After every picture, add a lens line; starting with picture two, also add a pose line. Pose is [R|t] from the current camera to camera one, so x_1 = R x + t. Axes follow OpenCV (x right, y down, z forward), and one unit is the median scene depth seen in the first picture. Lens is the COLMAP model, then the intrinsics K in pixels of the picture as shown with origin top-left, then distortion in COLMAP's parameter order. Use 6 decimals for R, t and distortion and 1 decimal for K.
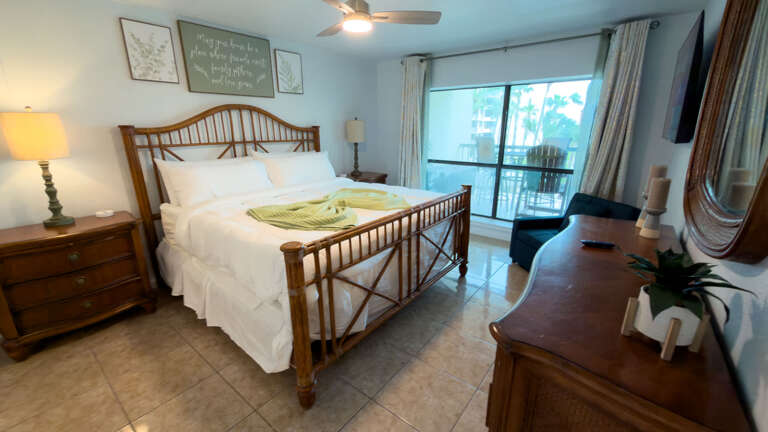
lens RADIAL K [[305.6, 0, 382.4], [0, 305.6, 210.2], [0, 0, 1]] dist [-0.000657, -0.000481]
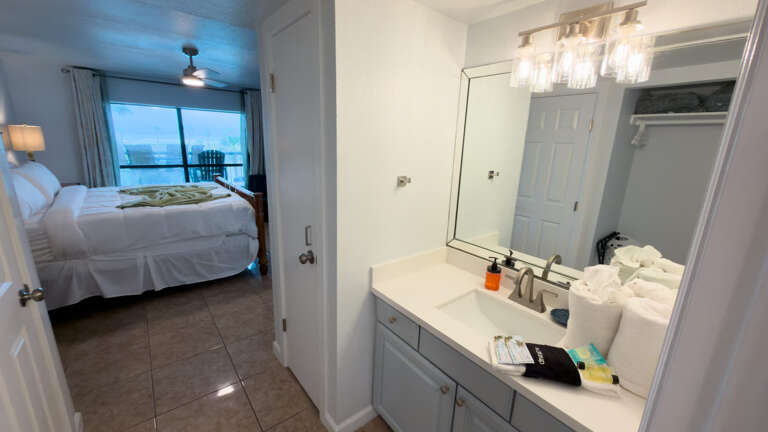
lens RADIAL K [[305.6, 0, 381.3], [0, 305.6, 216.9], [0, 0, 1]] dist [-0.000657, -0.000481]
pose [[0.219558, -0.236685, 0.946454, -0.793560], [0.218505, 0.957410, 0.188736, 0.012088], [-0.950815, 0.165367, 0.261924, -0.173663]]
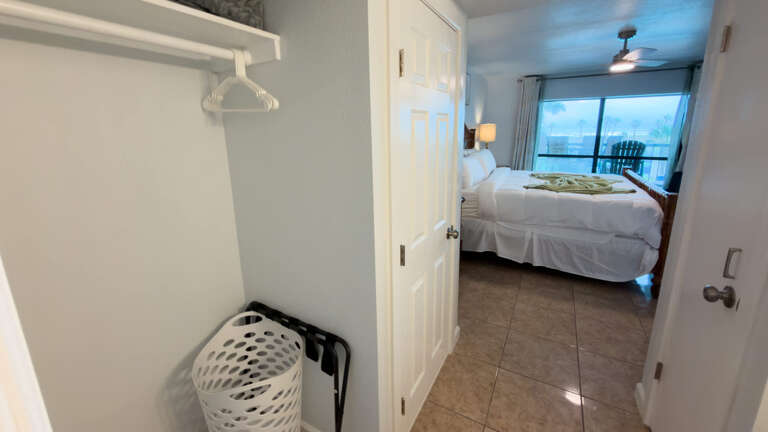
lens RADIAL K [[305.6, 0, 384.4], [0, 305.6, 195.7], [0, 0, 1]] dist [-0.000657, -0.000481]
pose [[0.985595, -0.056642, 0.159356, -0.769328], [0.063847, 0.997139, -0.040461, 0.024631], [-0.156608, 0.050053, 0.986392, -0.184072]]
